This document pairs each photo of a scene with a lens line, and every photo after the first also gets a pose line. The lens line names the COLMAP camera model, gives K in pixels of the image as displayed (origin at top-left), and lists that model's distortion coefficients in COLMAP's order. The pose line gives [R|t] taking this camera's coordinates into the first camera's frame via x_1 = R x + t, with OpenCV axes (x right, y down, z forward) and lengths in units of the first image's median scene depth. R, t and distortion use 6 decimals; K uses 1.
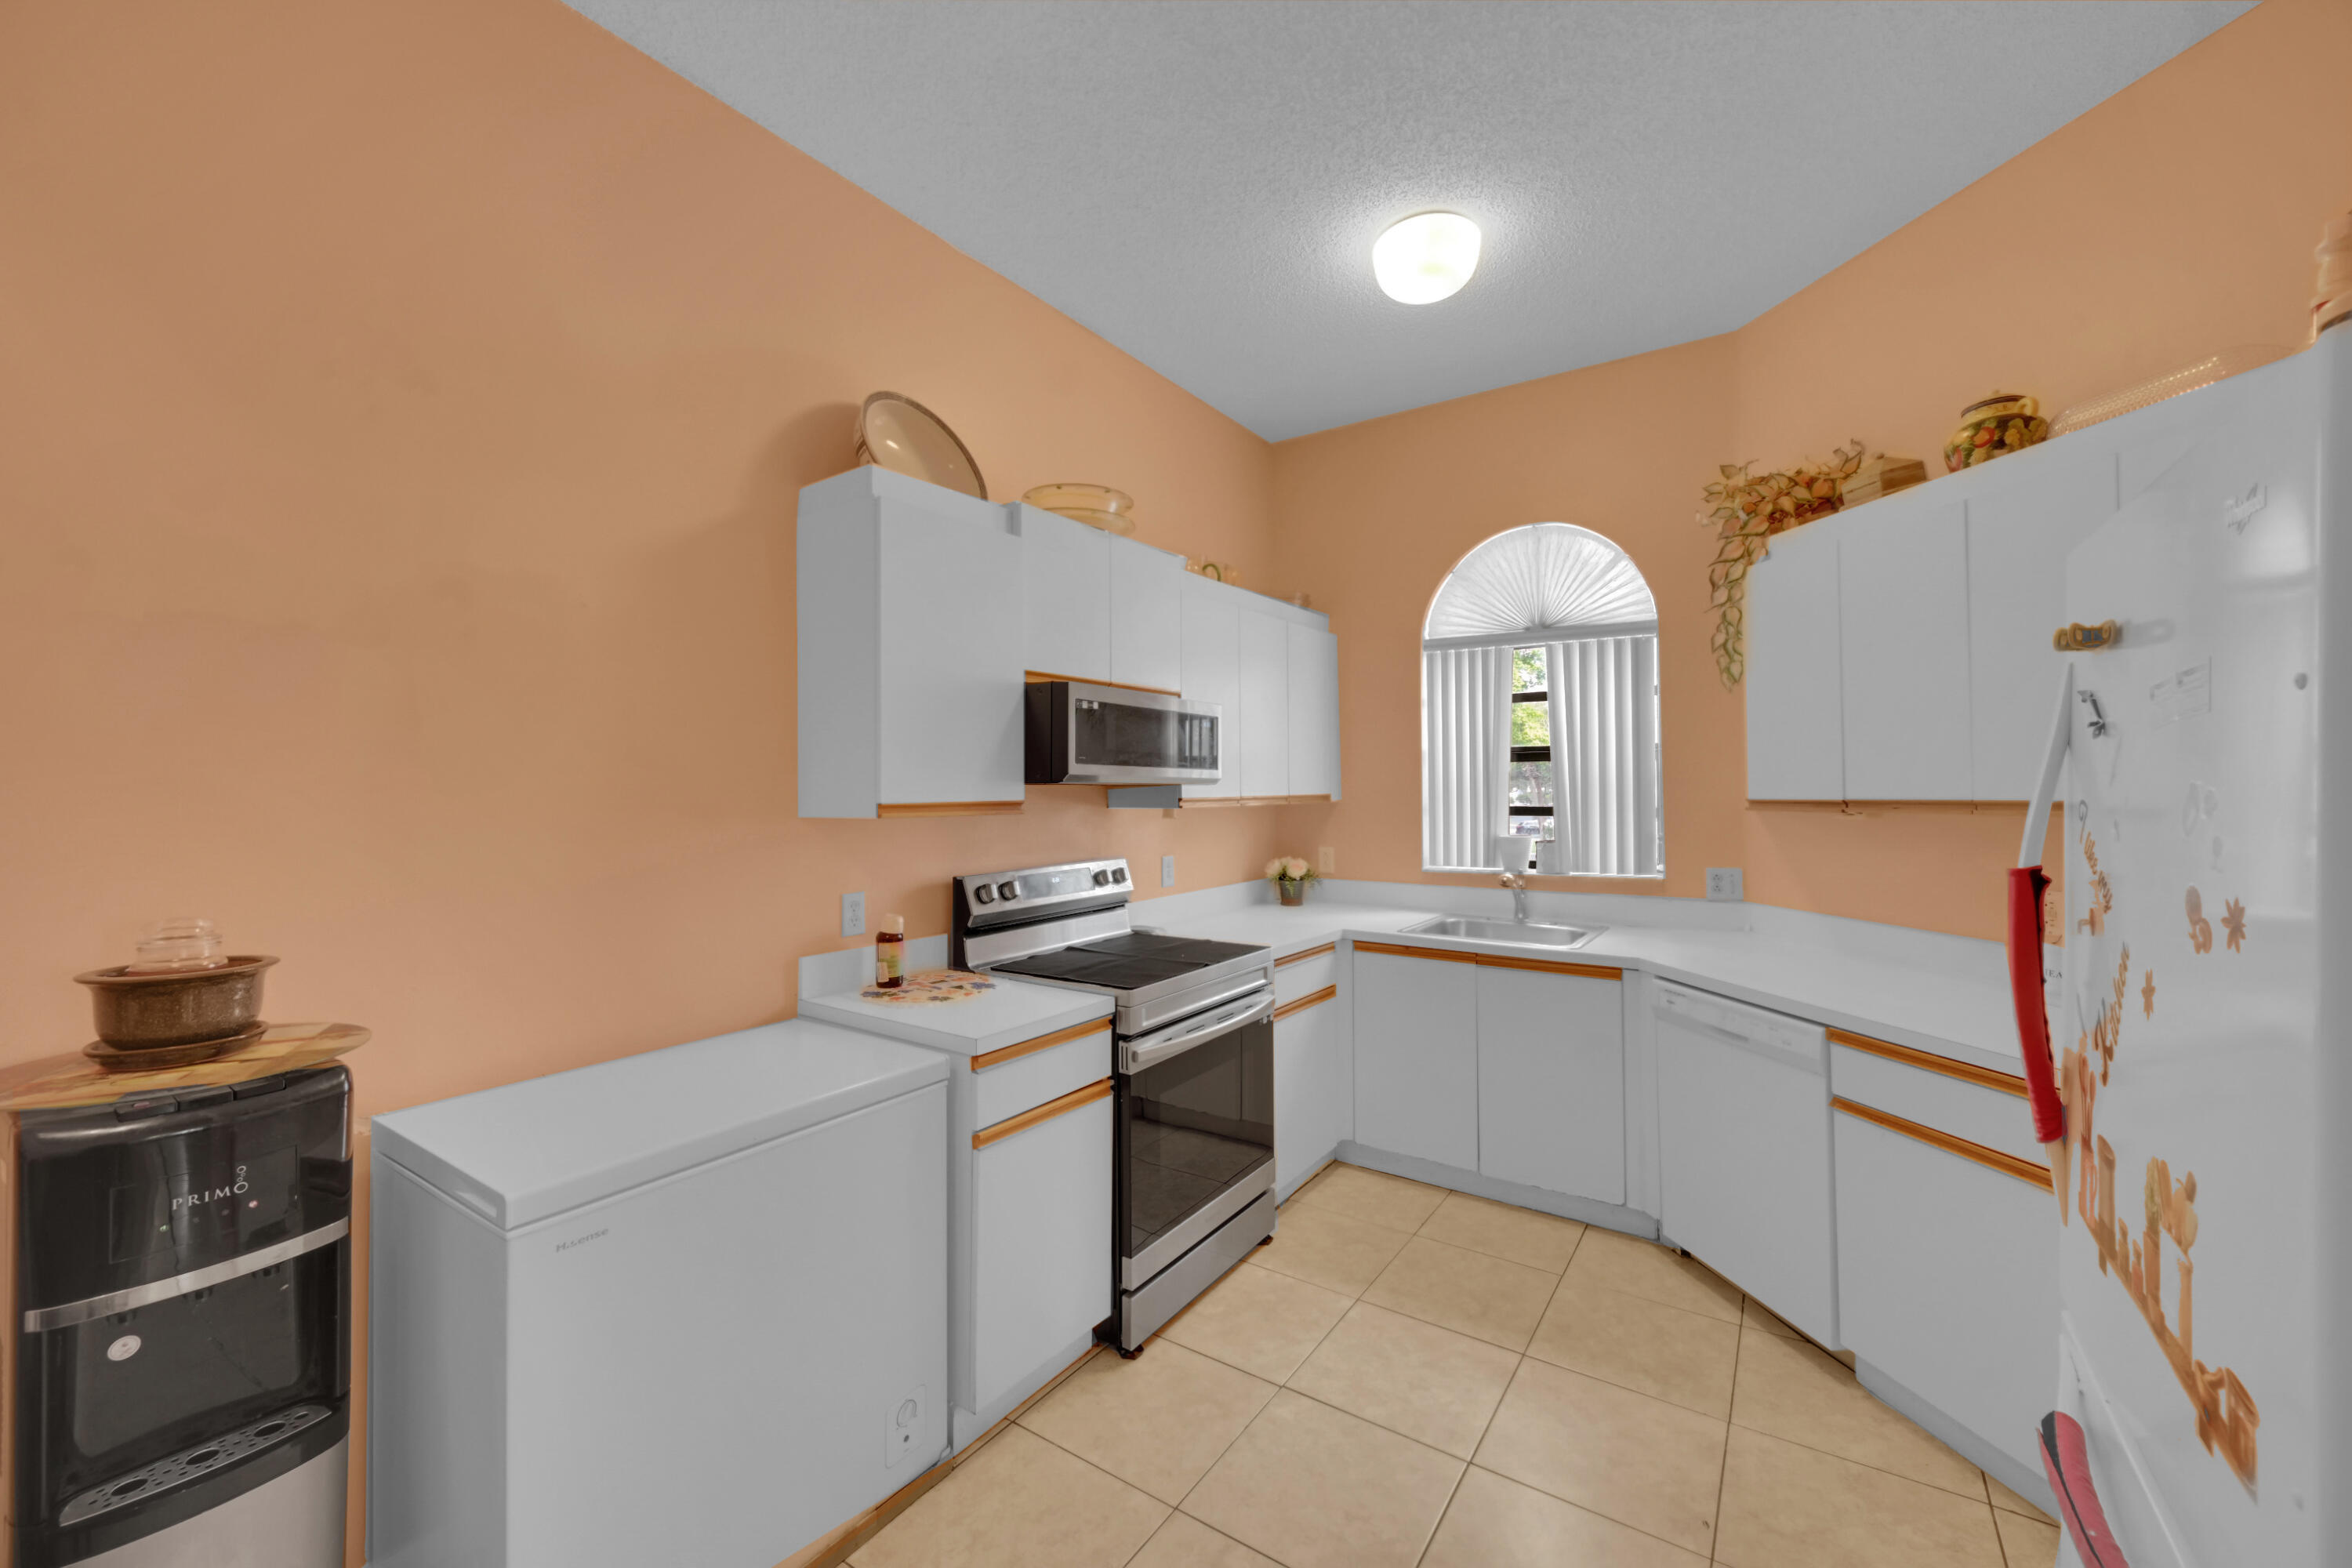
lens RADIAL K [[926.3, 0, 1181.3], [0, 926.3, 781.0], [0, 0, 1]] dist [0.000100, -0.000123]
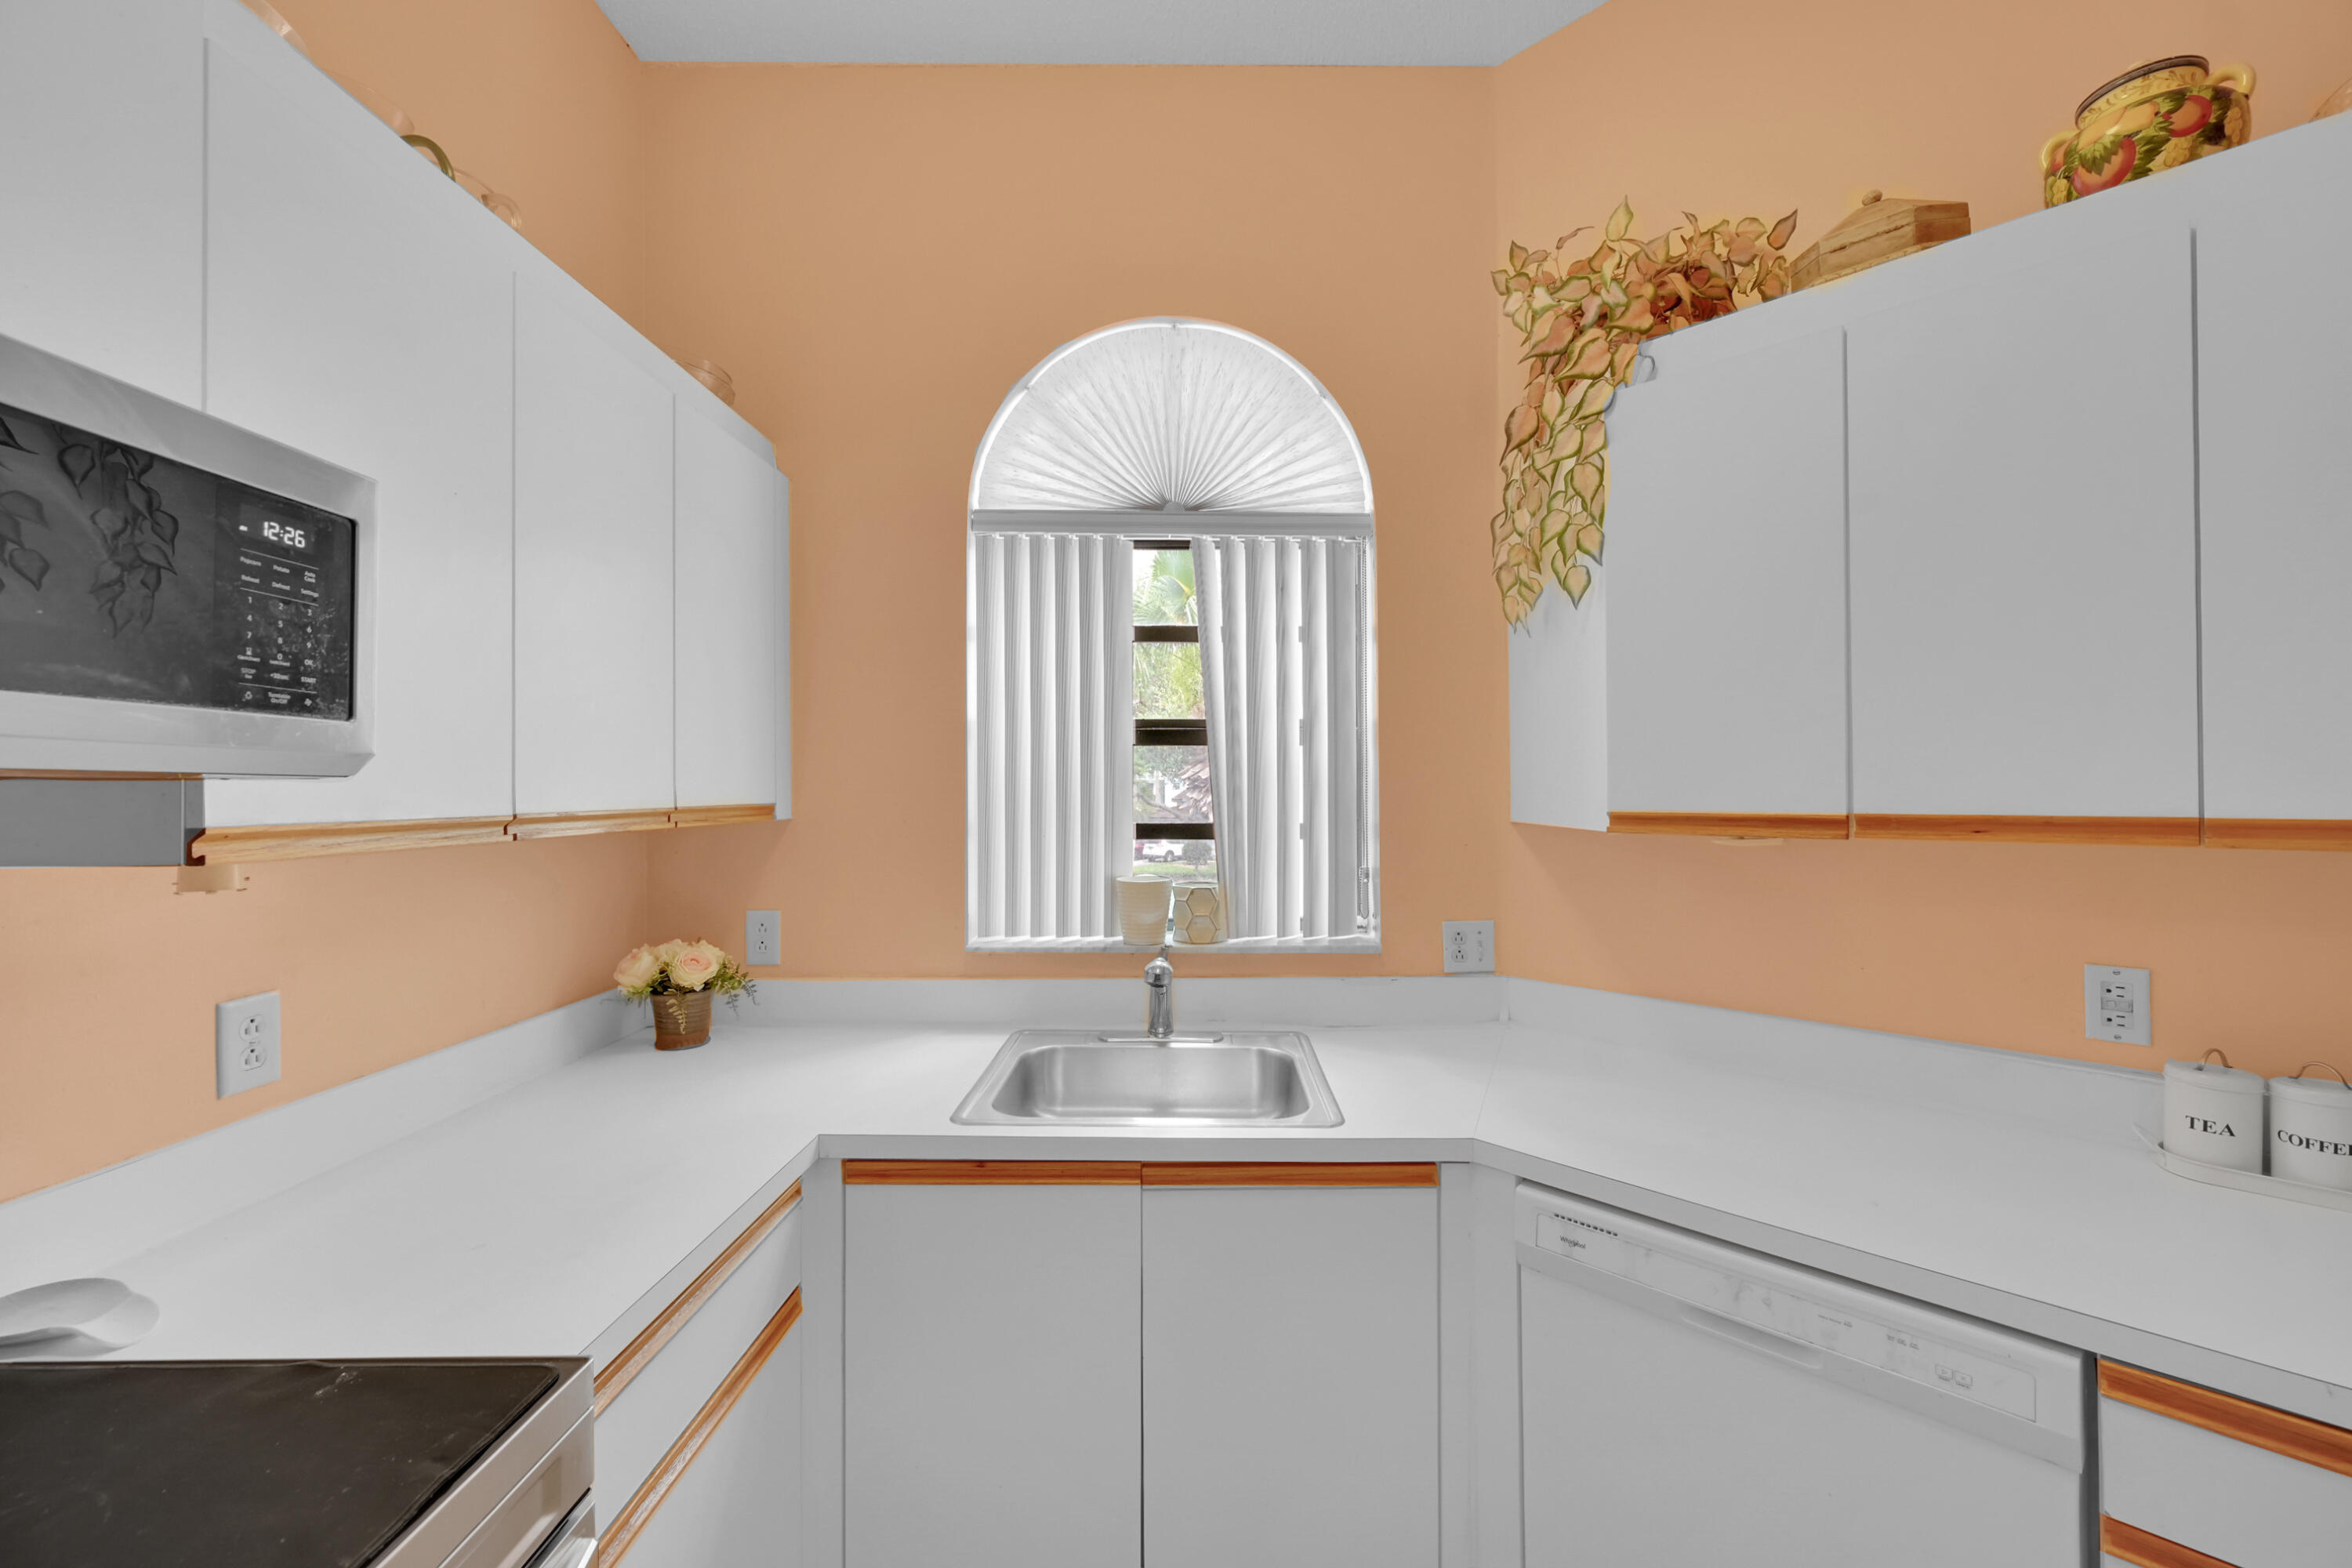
lens RADIAL K [[926.3, 0, 1181.3], [0, 926.3, 781.0], [0, 0, 1]] dist [0.000100, -0.000123]
pose [[0.822797, 0.007953, 0.568279, 0.077899], [-0.007002, 0.999968, -0.003857, 0.004103], [-0.568292, -0.000806, 0.822827, 0.619483]]
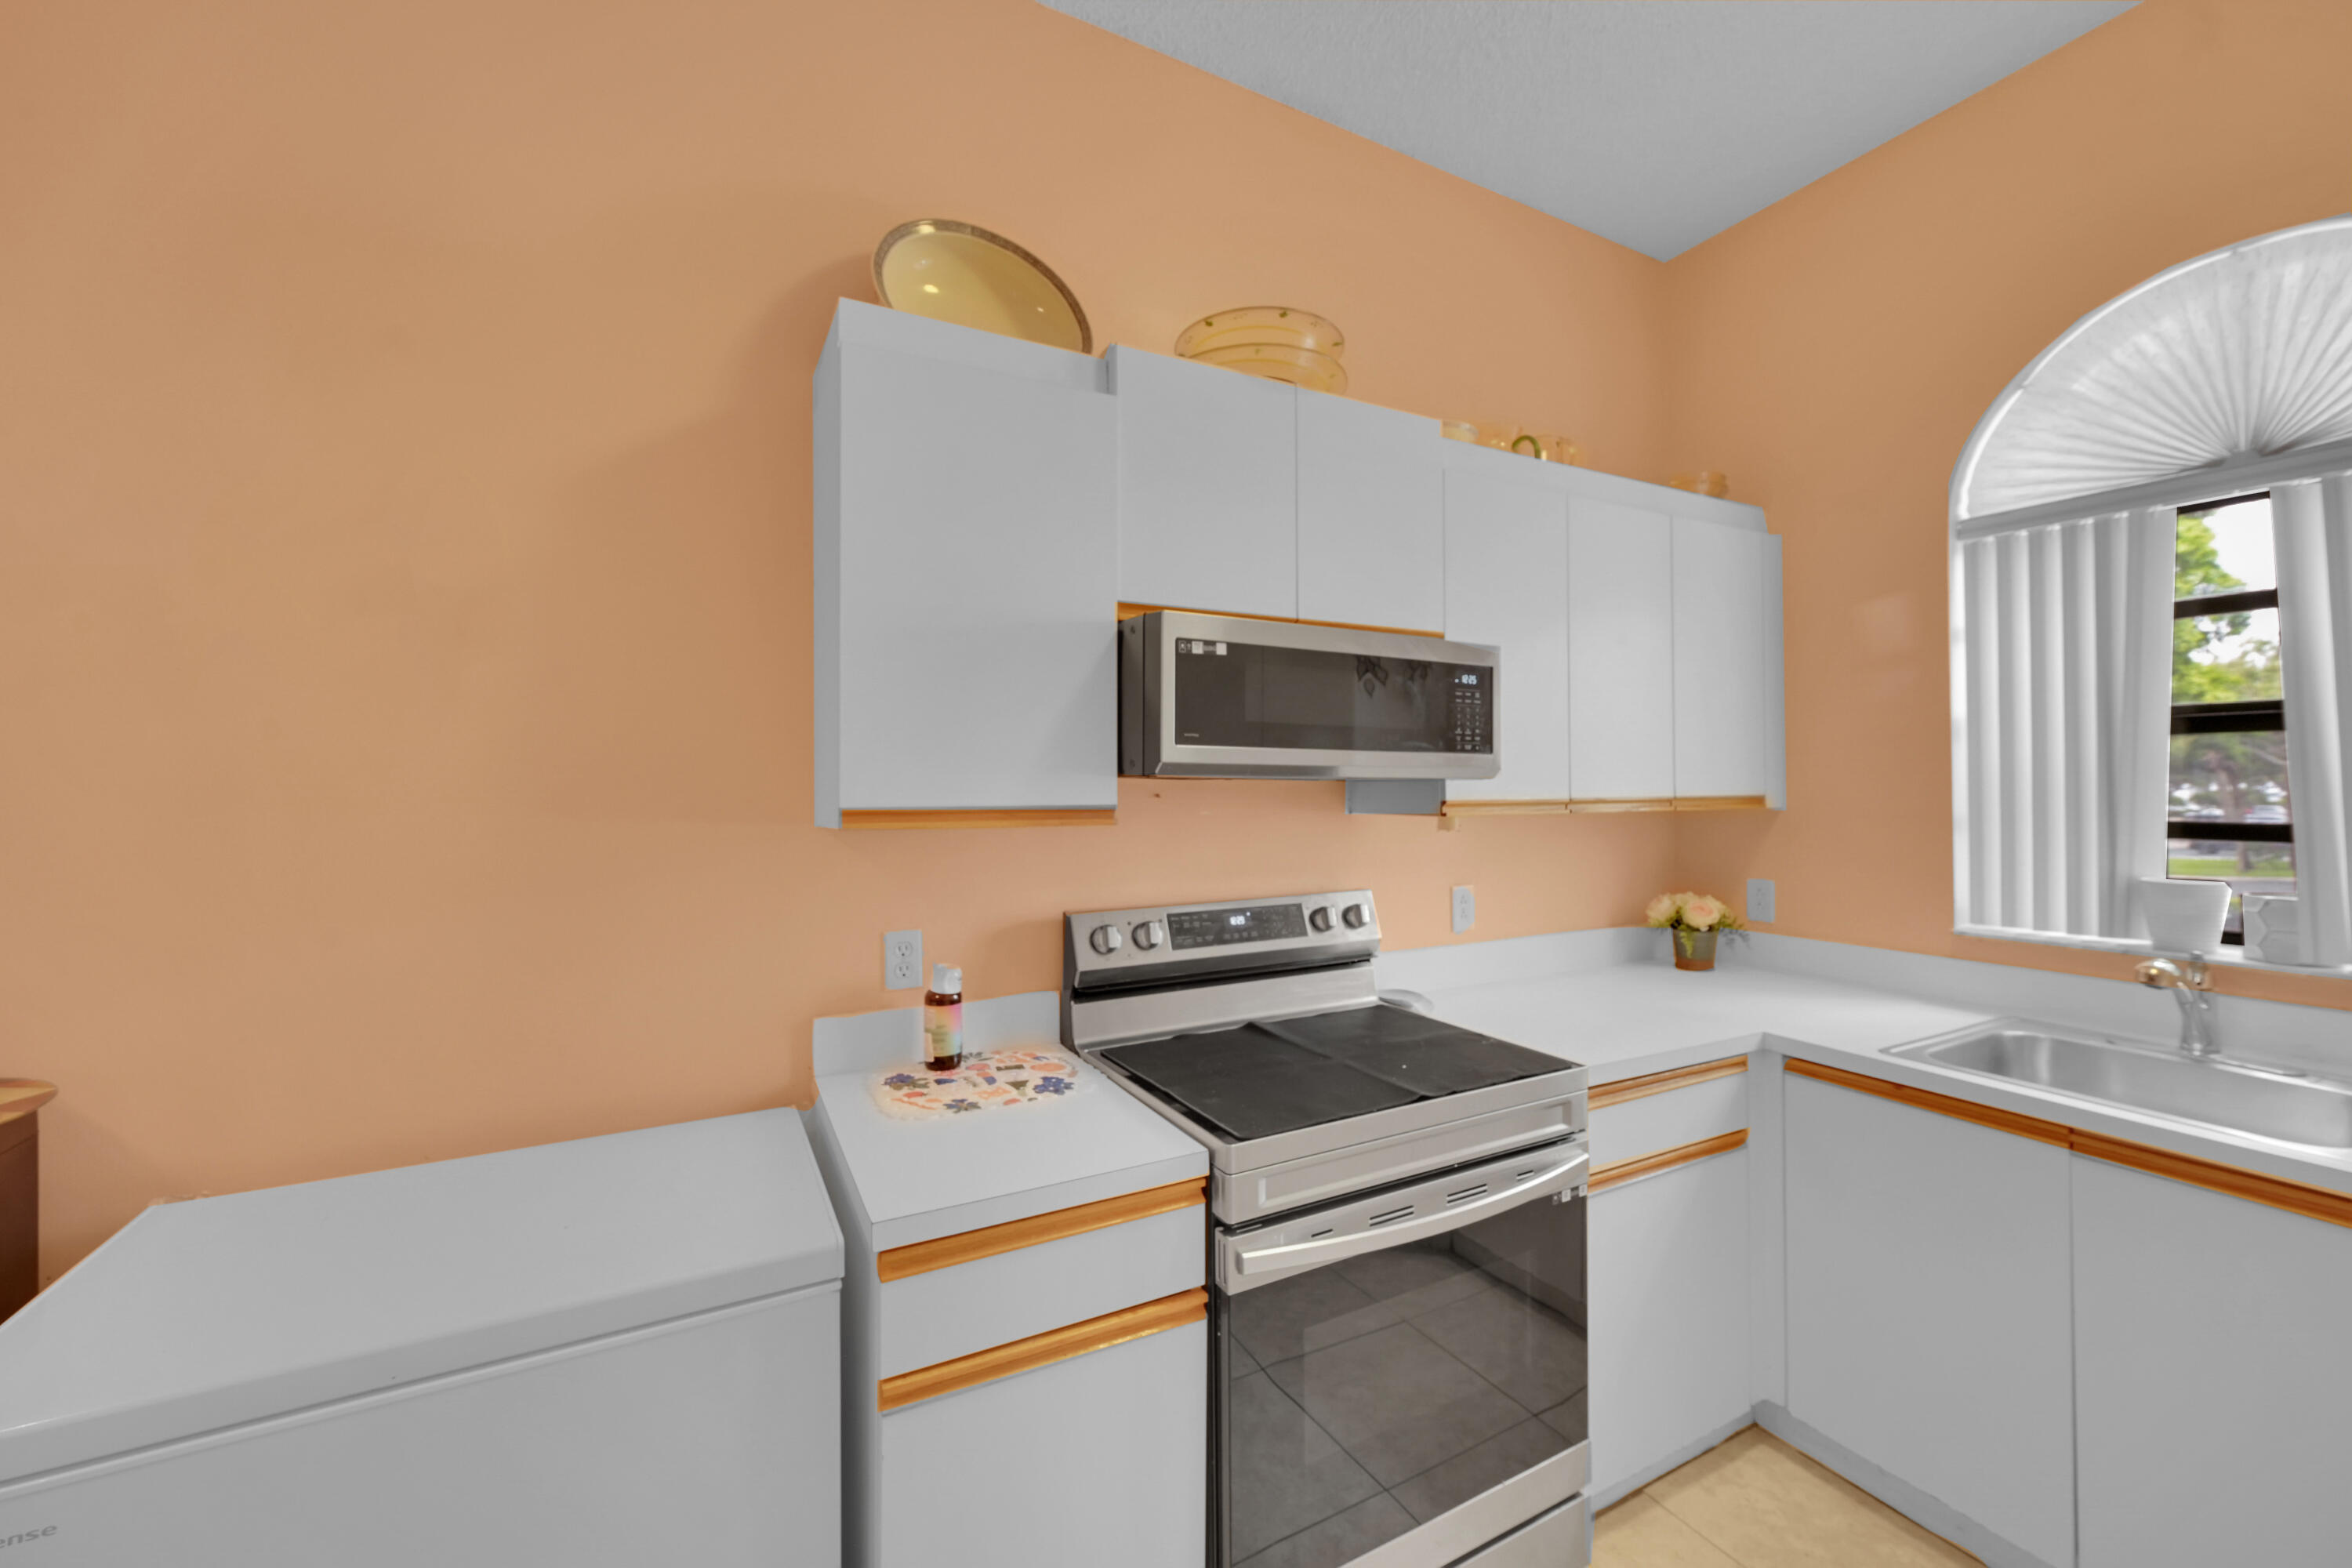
lens RADIAL K [[926.3, 0, 1181.3], [0, 926.3, 781.0], [0, 0, 1]] dist [0.000100, -0.000123]
pose [[0.886337, -0.001330, -0.463039, 0.130562], [0.003294, 0.999989, 0.003434, 0.002261], [0.463029, -0.004569, 0.886331, 0.354848]]
